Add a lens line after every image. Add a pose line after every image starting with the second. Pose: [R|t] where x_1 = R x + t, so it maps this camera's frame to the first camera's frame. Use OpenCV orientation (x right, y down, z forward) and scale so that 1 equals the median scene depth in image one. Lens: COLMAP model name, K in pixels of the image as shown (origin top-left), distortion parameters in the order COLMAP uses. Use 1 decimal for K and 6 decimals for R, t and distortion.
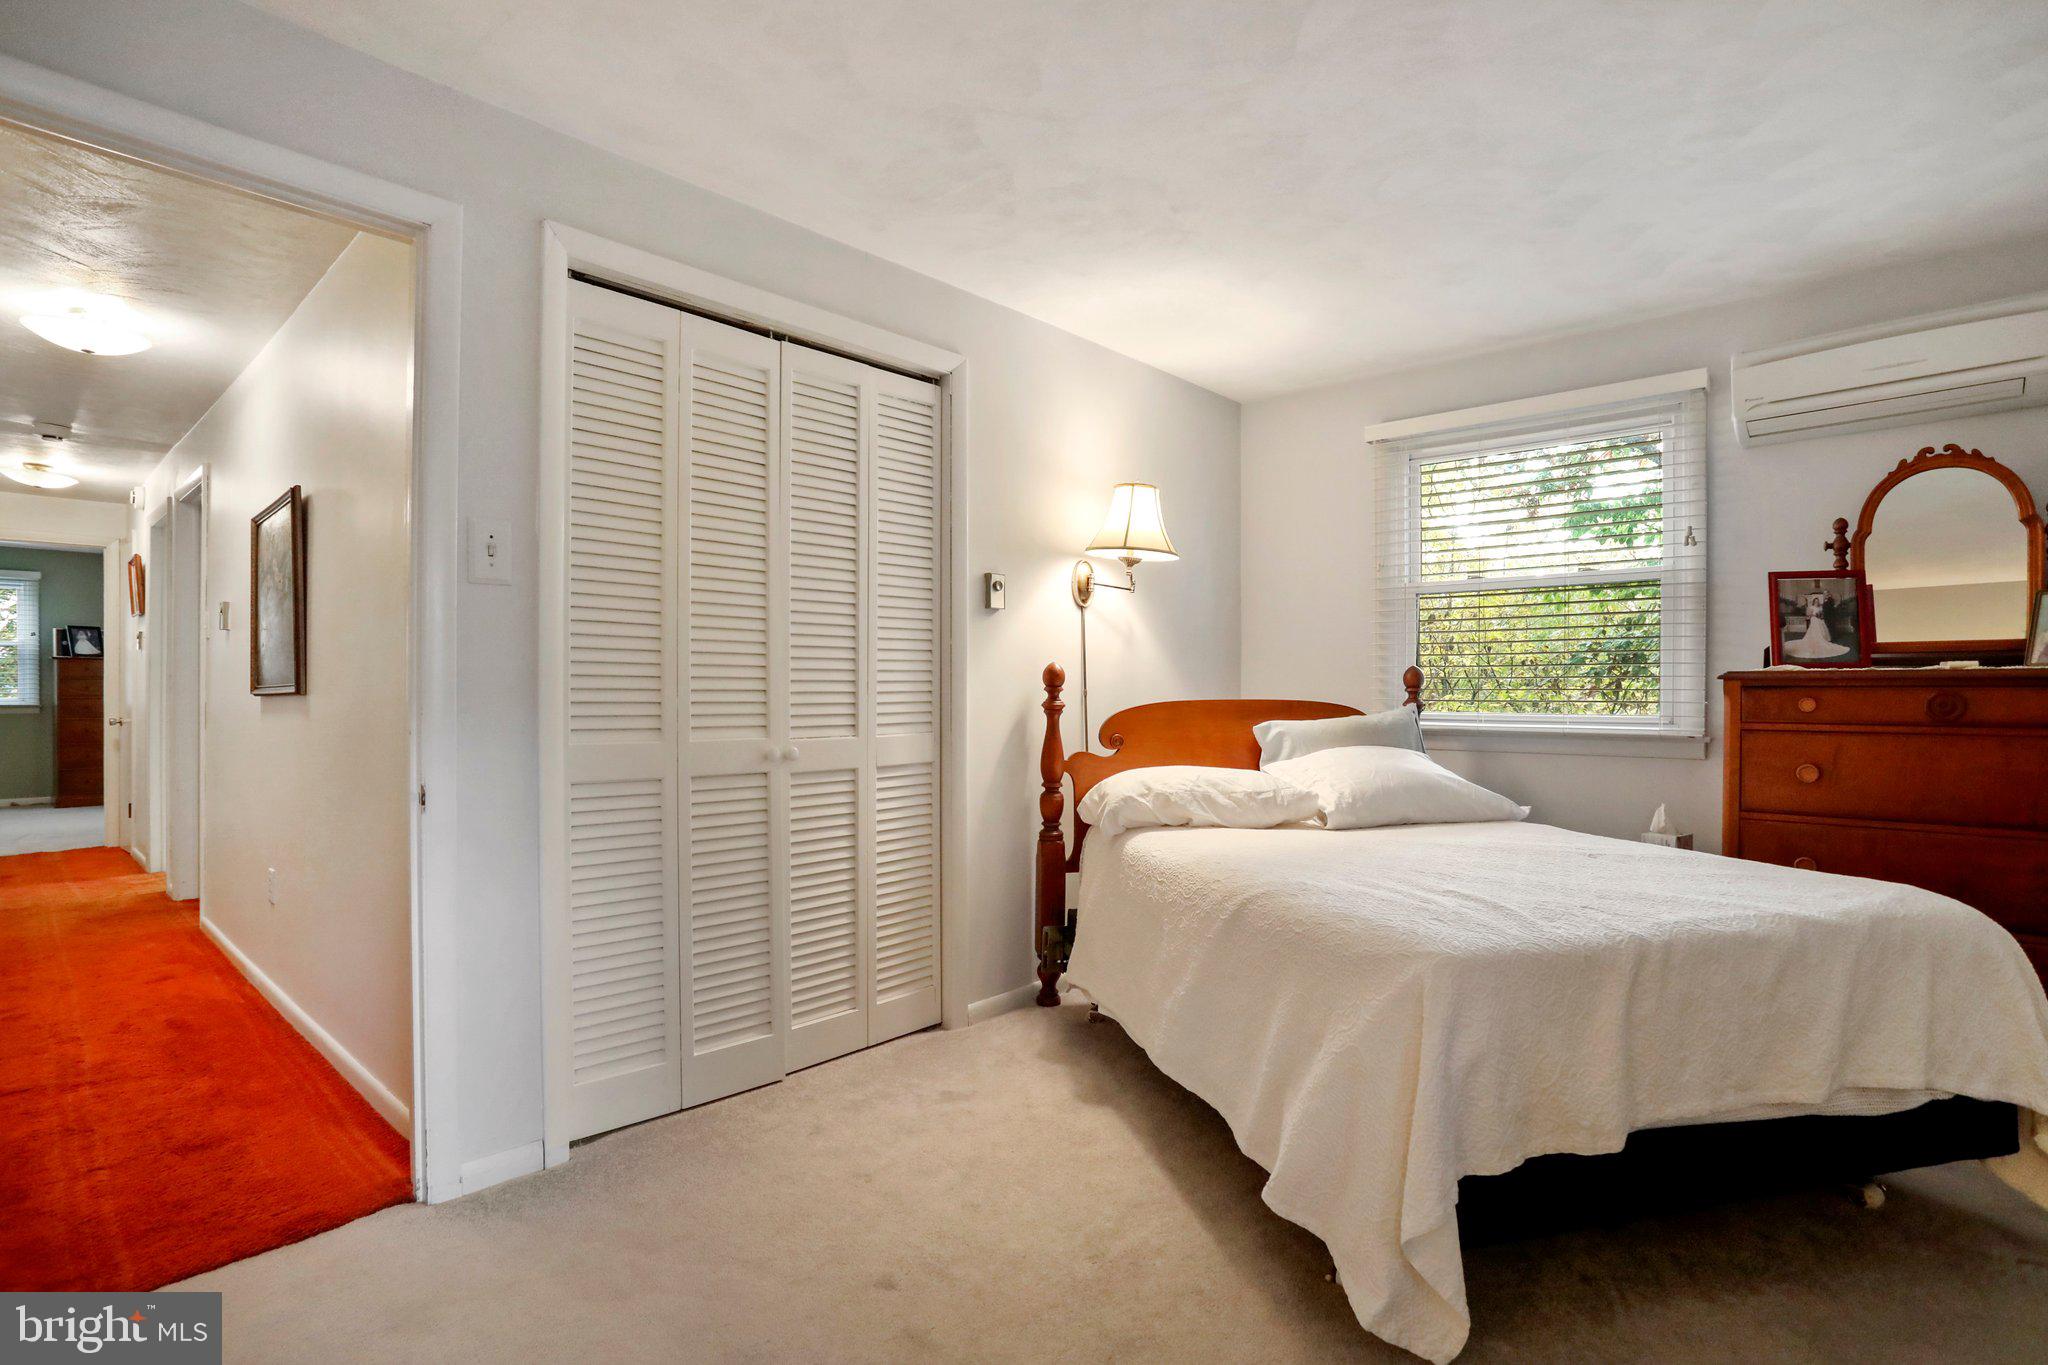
lens RADIAL K [[1016.5, 0, 1030.3], [0, 1016.5, 683.0], [0, 0, 1]] dist [-0.031474, 0.000243]
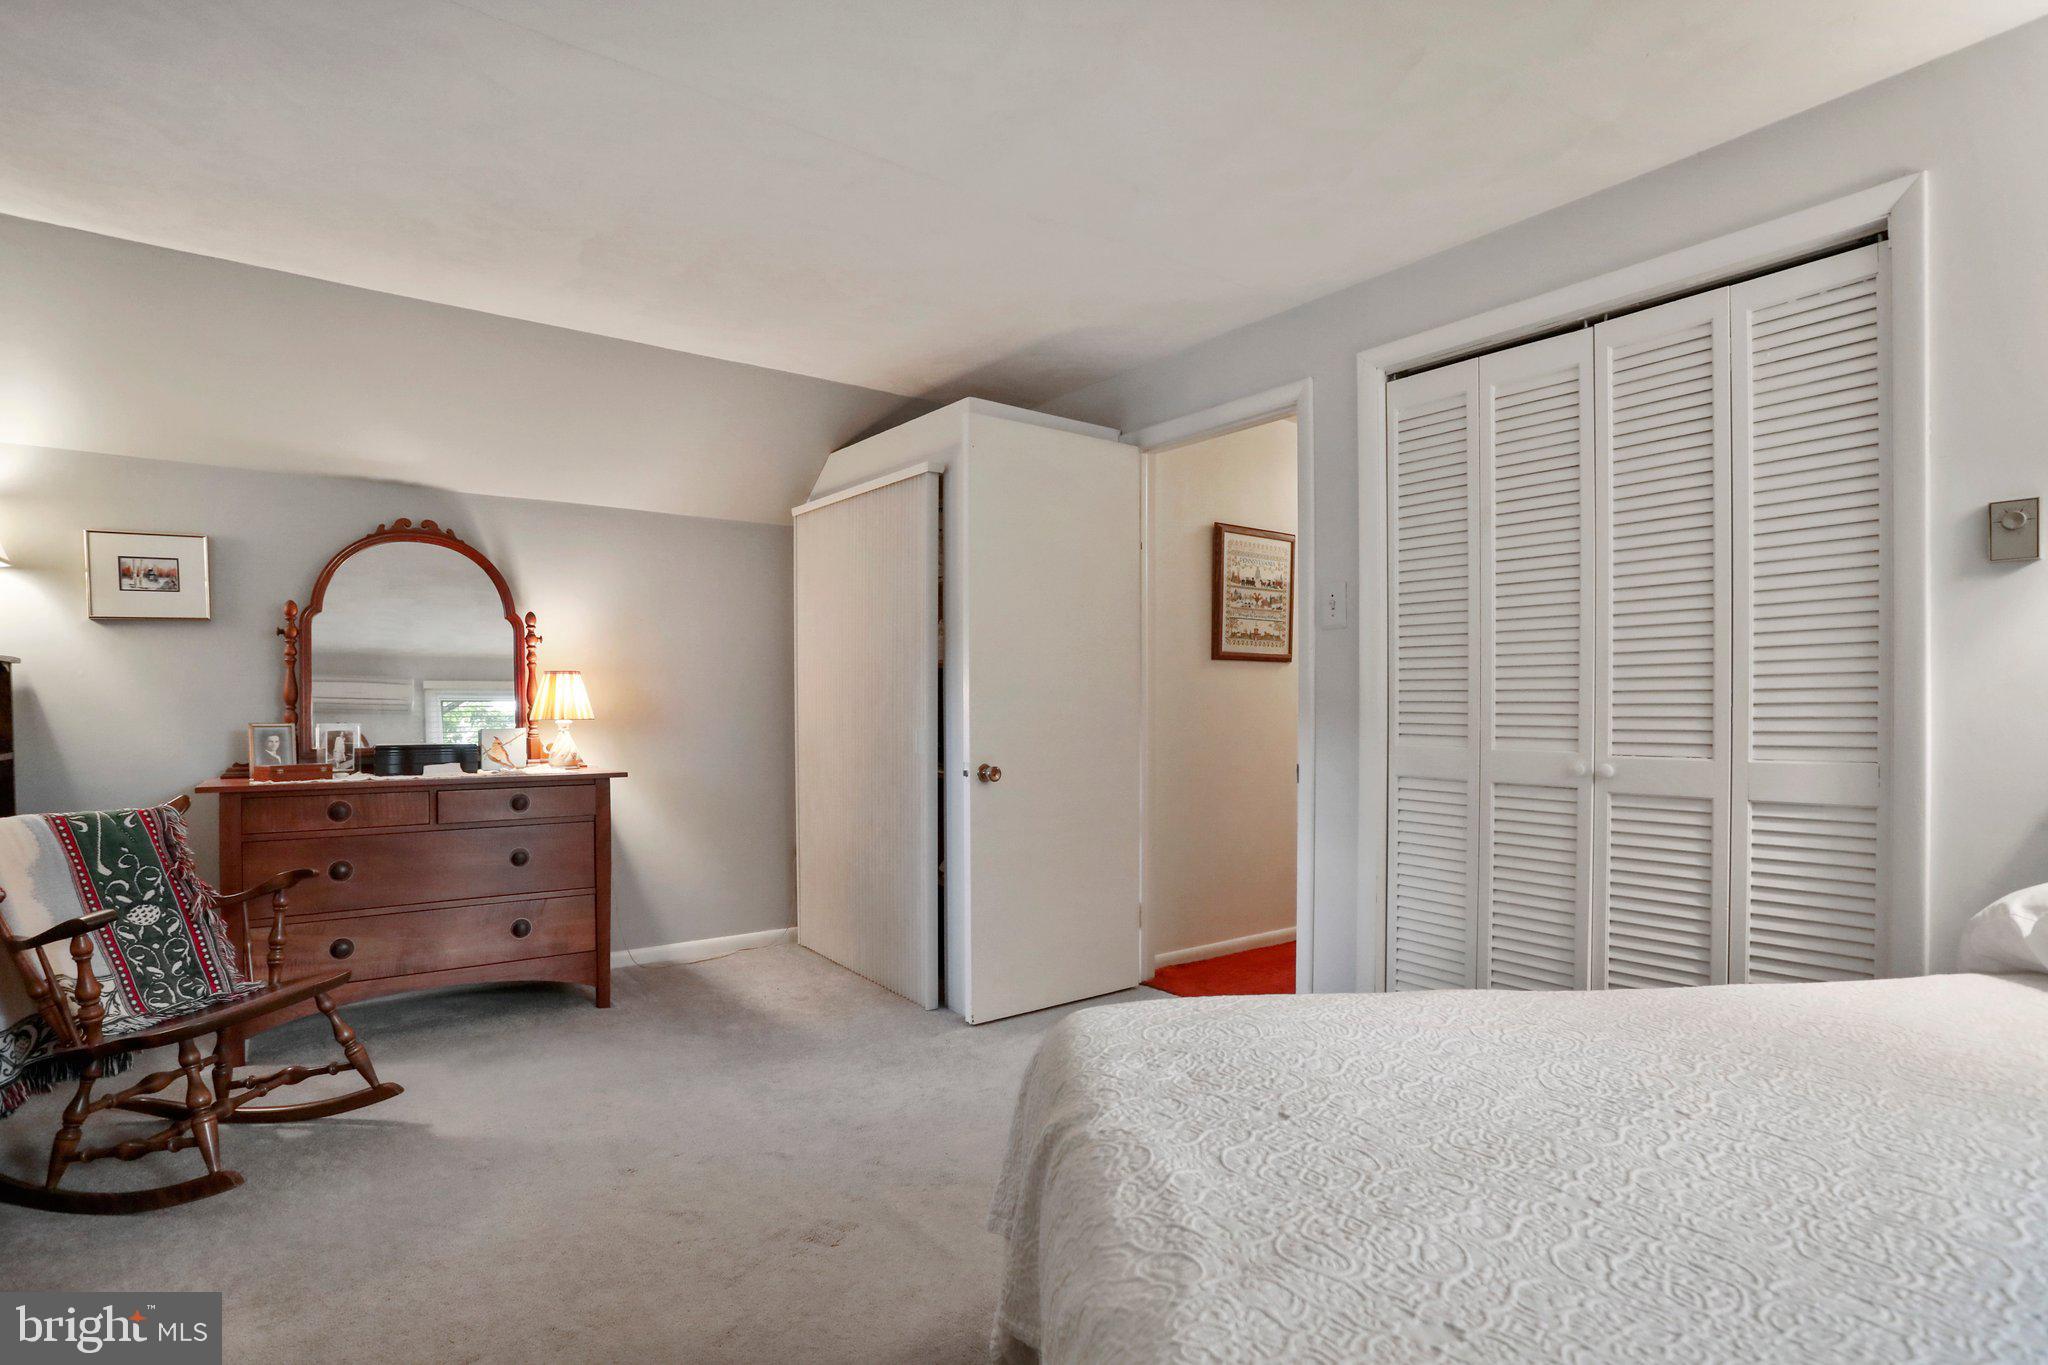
lens RADIAL K [[1016.5, 0, 1028.9], [0, 1016.5, 703.5], [0, 0, 1]] dist [-0.031474, 0.000243]
pose [[-0.188300, -0.004490, -0.982101, 0.753151], [0.006149, 0.999965, -0.005751, 0.010738], [0.982092, -0.007122, -0.188266, 0.663403]]
